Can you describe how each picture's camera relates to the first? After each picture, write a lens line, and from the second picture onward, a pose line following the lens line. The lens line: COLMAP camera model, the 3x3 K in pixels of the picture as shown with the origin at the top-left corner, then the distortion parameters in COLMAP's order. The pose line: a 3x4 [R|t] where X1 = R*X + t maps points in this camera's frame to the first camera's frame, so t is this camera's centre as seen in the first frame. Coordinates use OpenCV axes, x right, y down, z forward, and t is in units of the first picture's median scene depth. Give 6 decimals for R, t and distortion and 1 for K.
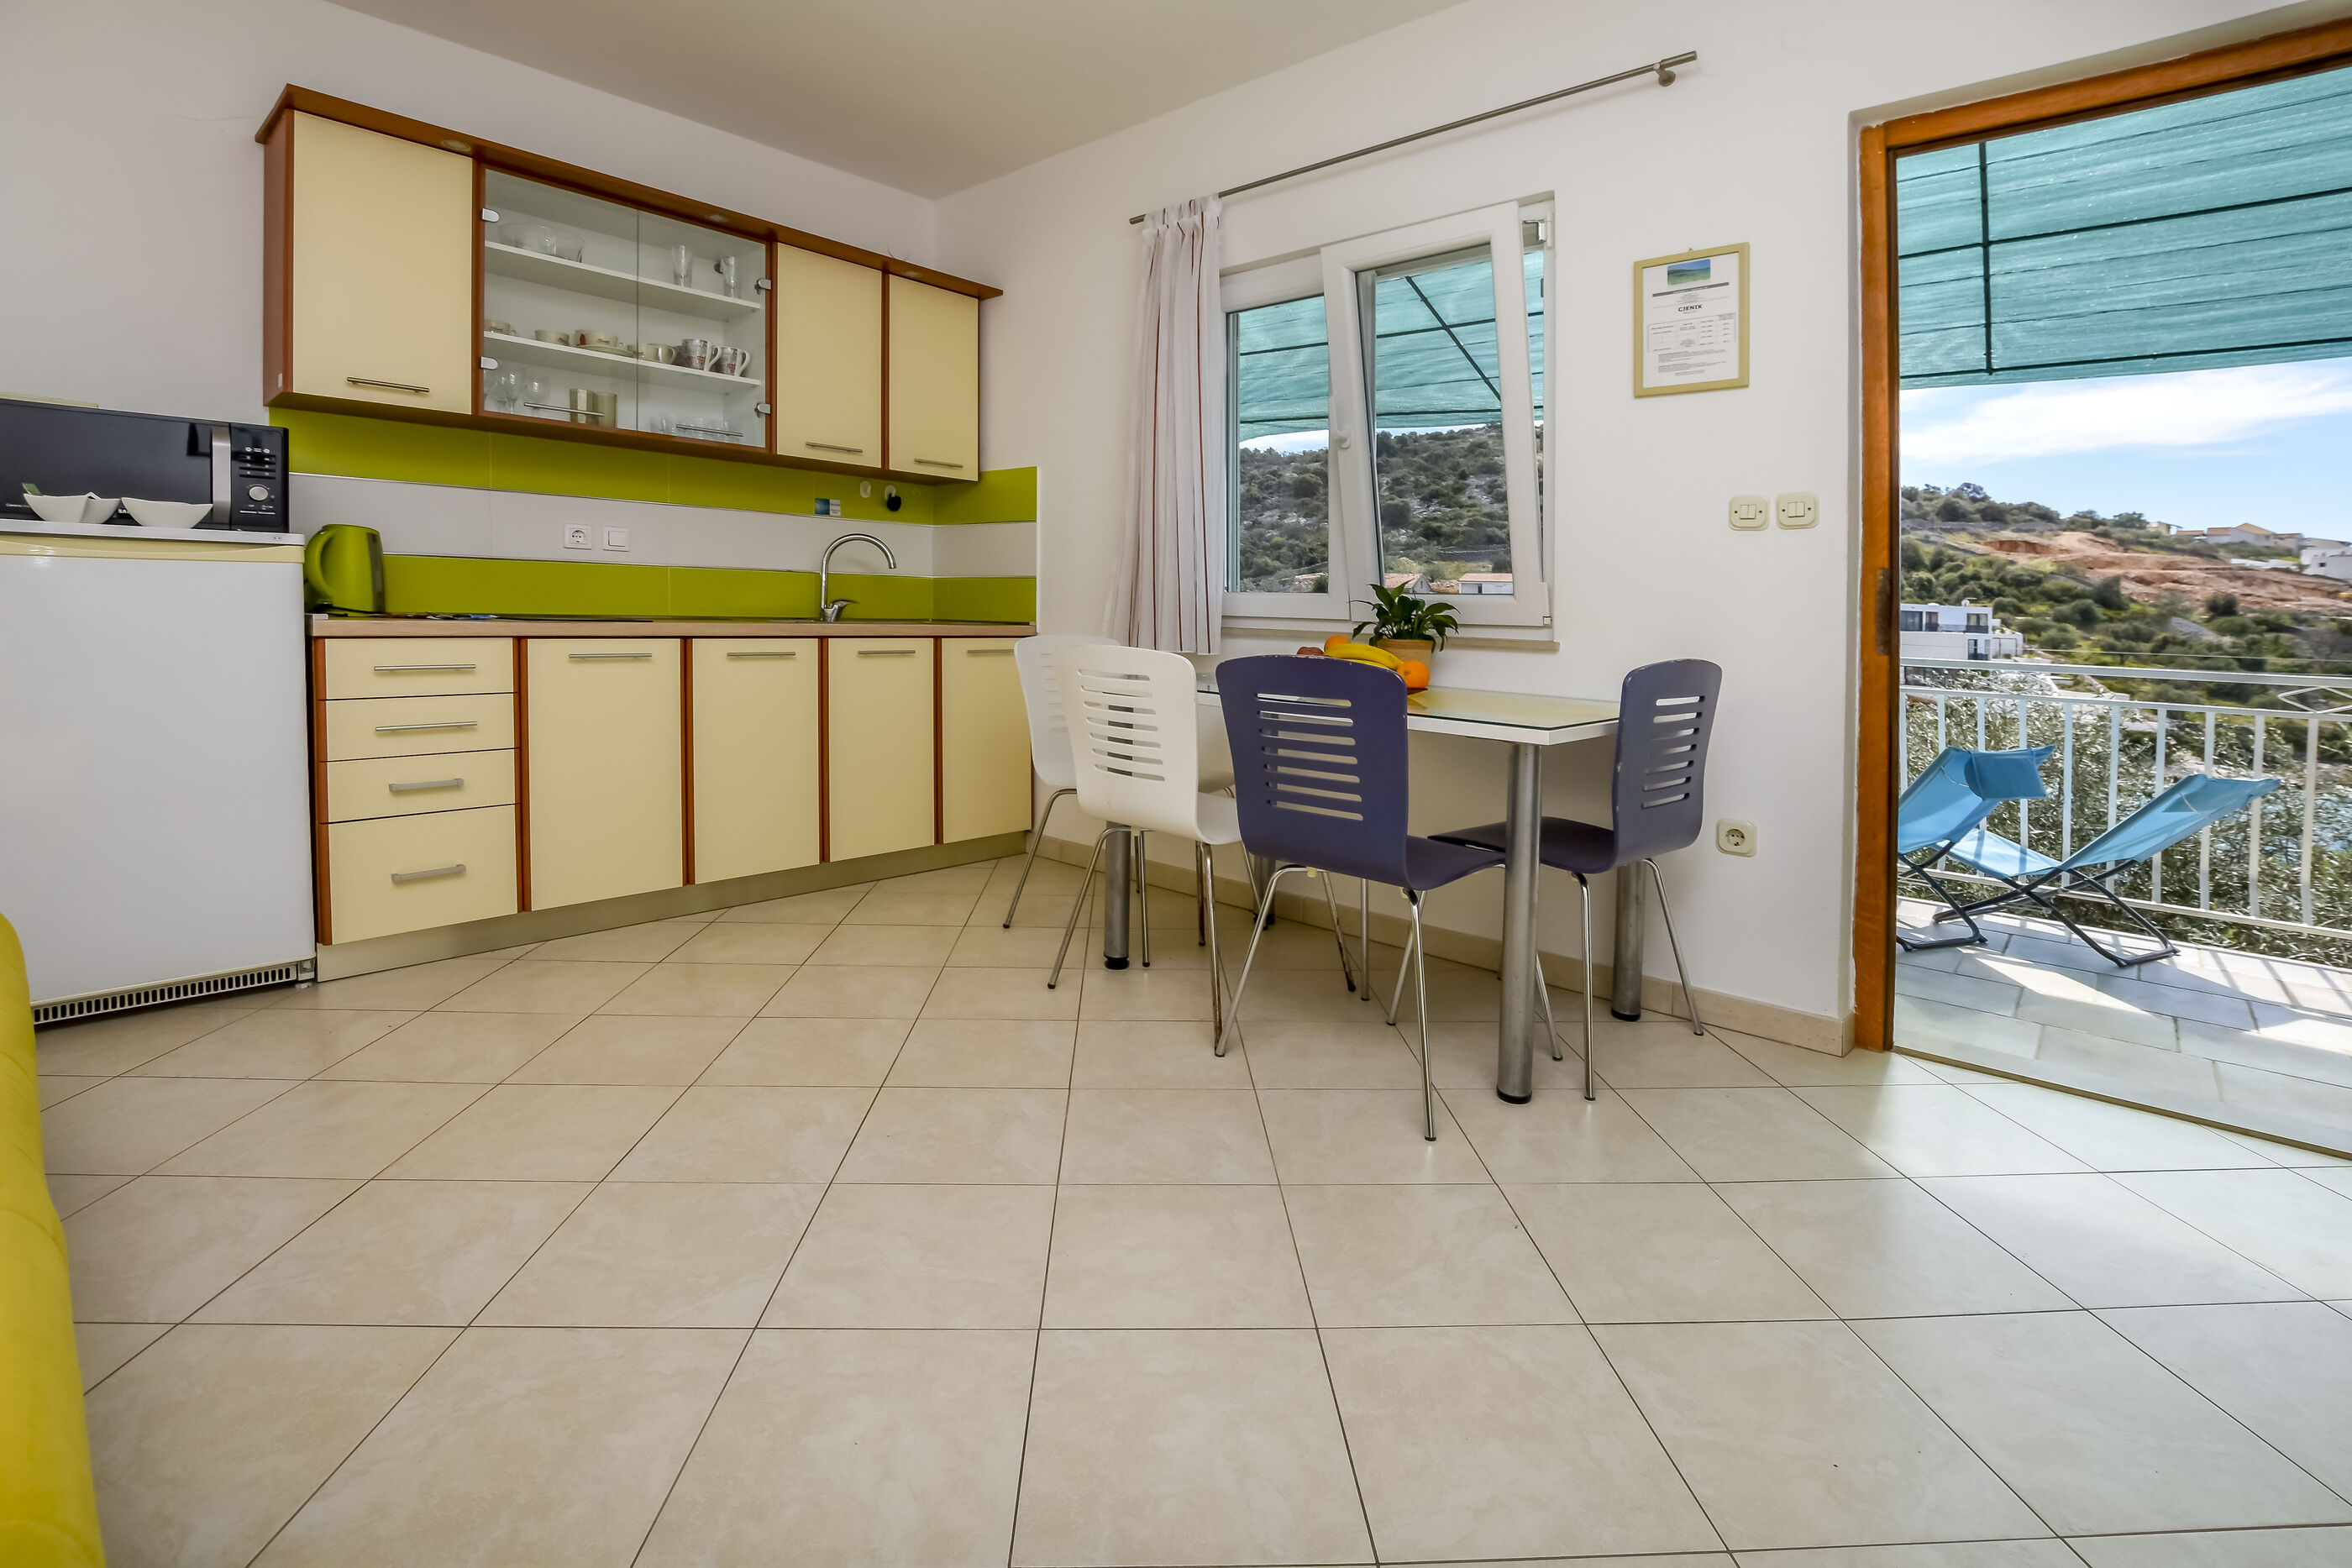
lens RADIAL K [[1081.8, 0, 1224.9], [0, 1081.8, 682.1], [0, 0, 1]] dist [-0.024718, 0.001362]
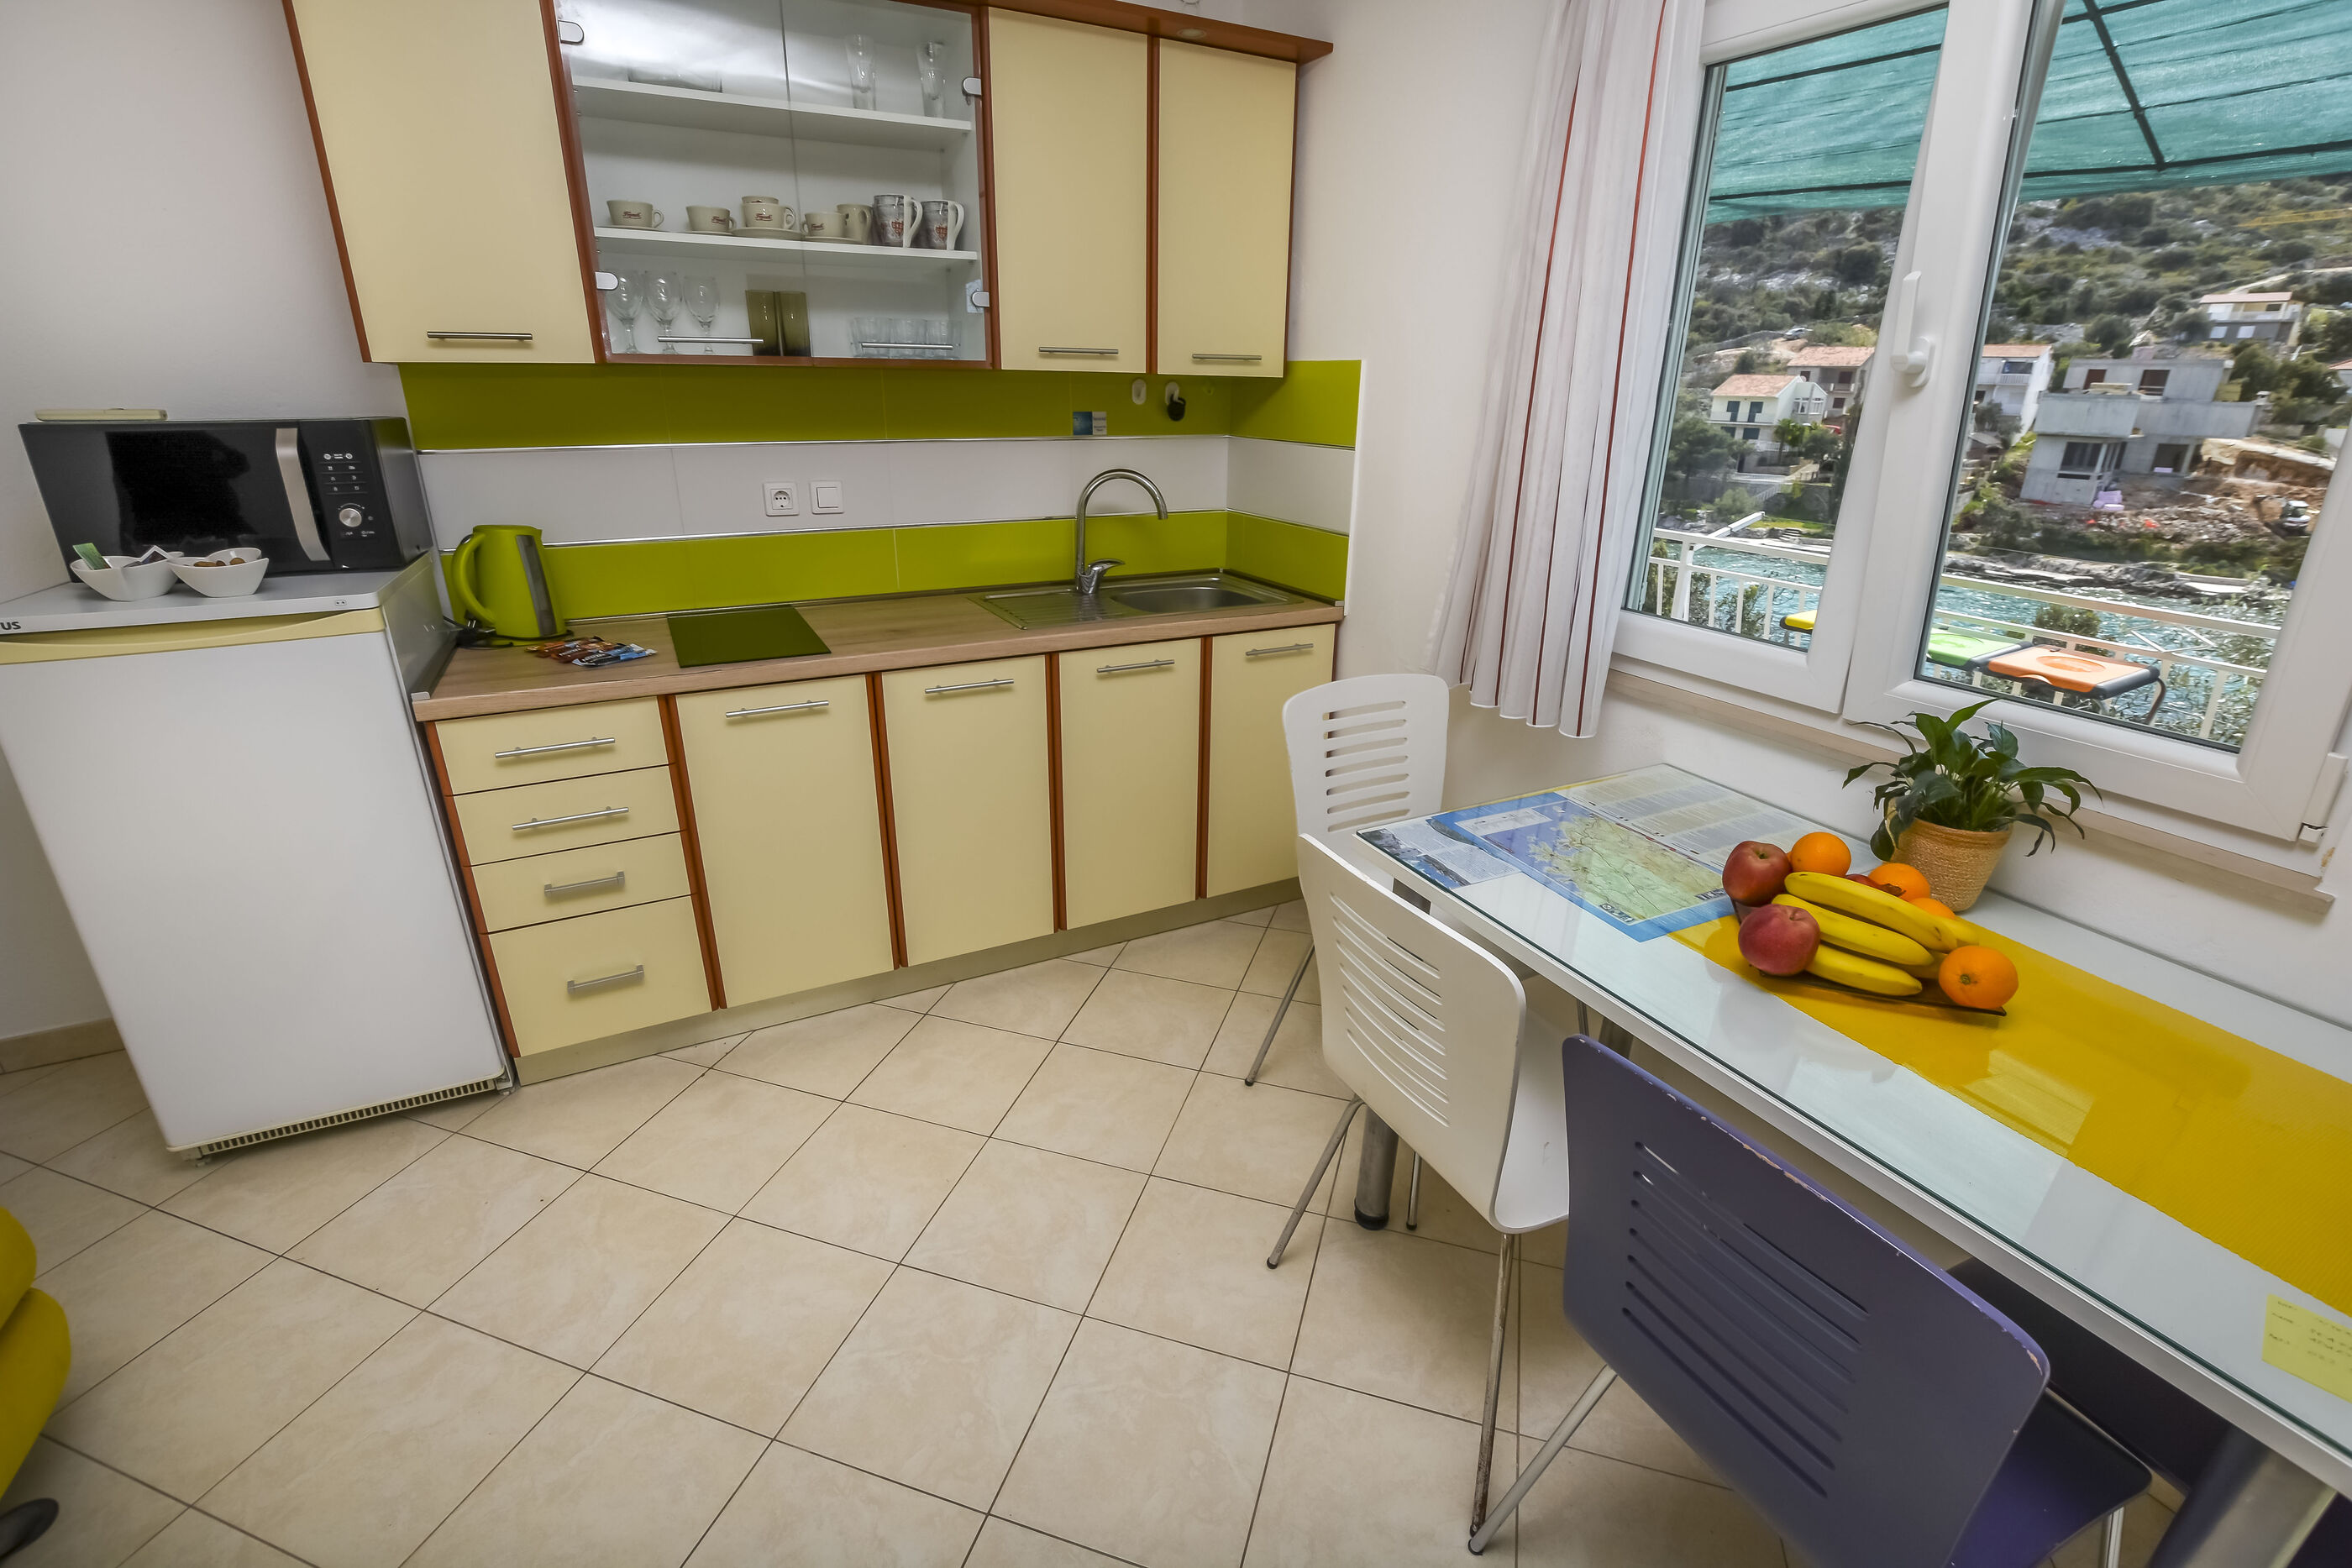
lens RADIAL K [[992.0, 0, 1261.0], [0, 992.0, 831.9], [0, 0, 1]] dist [-0.014119, 0.006542]
pose [[0.947239, 0.129193, -0.293337, -0.000365], [-0.015475, 0.932537, 0.360743, -0.201961], [0.320153, -0.337170, 0.885335, 0.408164]]
